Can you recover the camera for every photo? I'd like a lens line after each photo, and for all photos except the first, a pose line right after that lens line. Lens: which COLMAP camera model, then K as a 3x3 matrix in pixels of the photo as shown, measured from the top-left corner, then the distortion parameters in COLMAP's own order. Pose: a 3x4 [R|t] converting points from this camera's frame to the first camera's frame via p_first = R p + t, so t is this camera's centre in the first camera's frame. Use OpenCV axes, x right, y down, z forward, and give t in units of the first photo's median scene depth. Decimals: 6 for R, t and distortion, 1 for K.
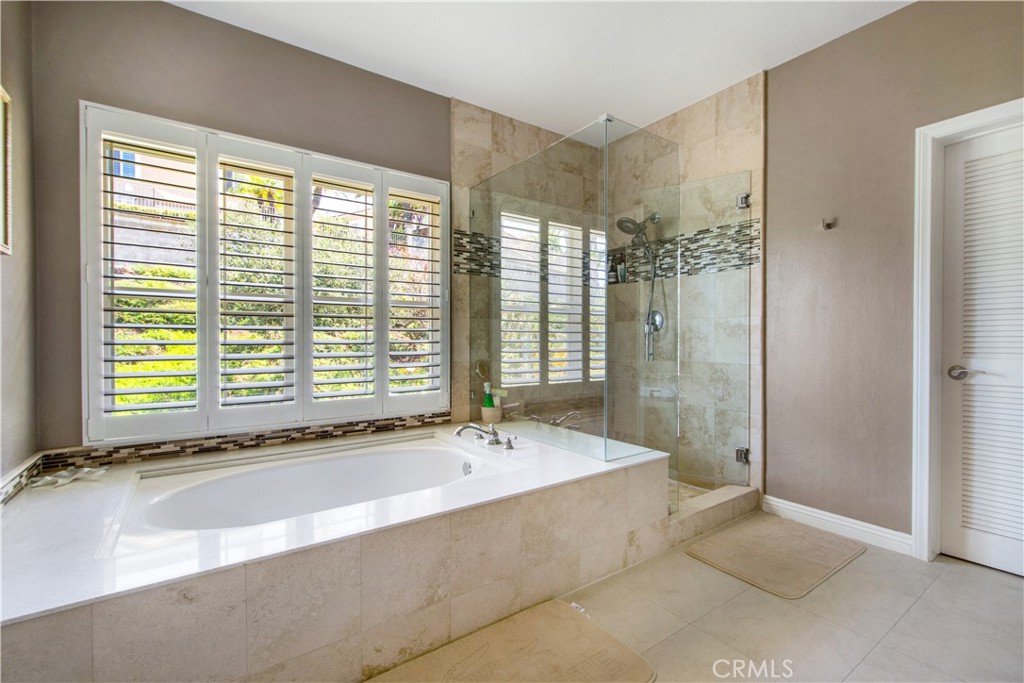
lens RADIAL K [[457.7, 0, 512.7], [0, 457.7, 341.9], [0, 0, 1]] dist [-0.002092, -0.000314]
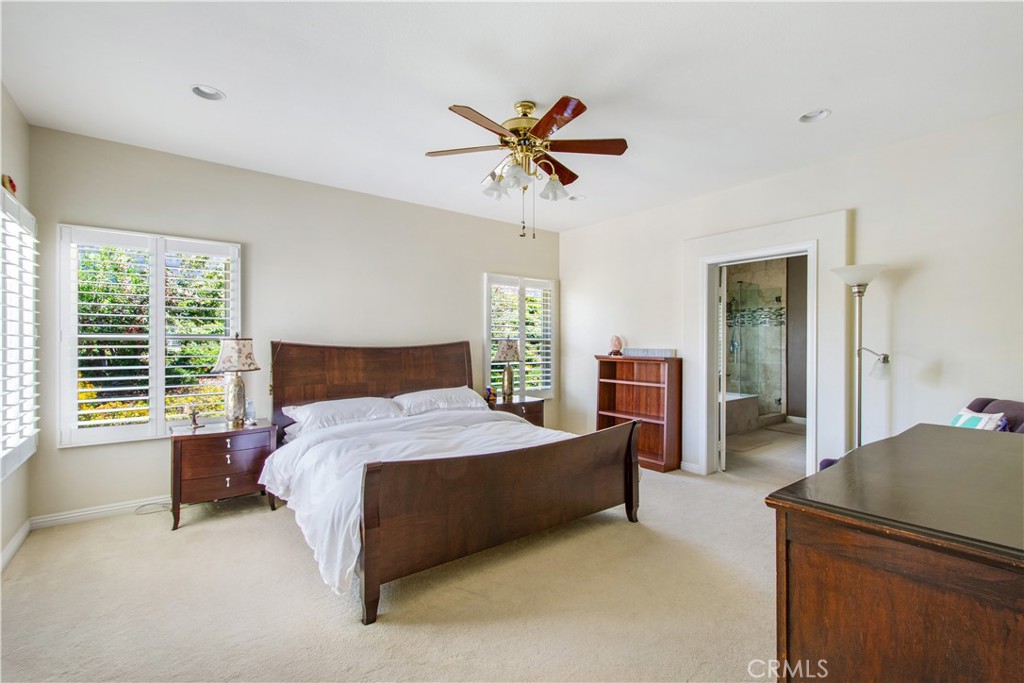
lens RADIAL K [[457.7, 0, 513.2], [0, 457.7, 344.6], [0, 0, 1]] dist [-0.002092, -0.000314]
pose [[0.999019, 0.000266, 0.044282, -1.054126], [0.000056, 0.999974, -0.007264, -0.041069], [-0.044282, 0.007259, 0.998993, -1.434904]]
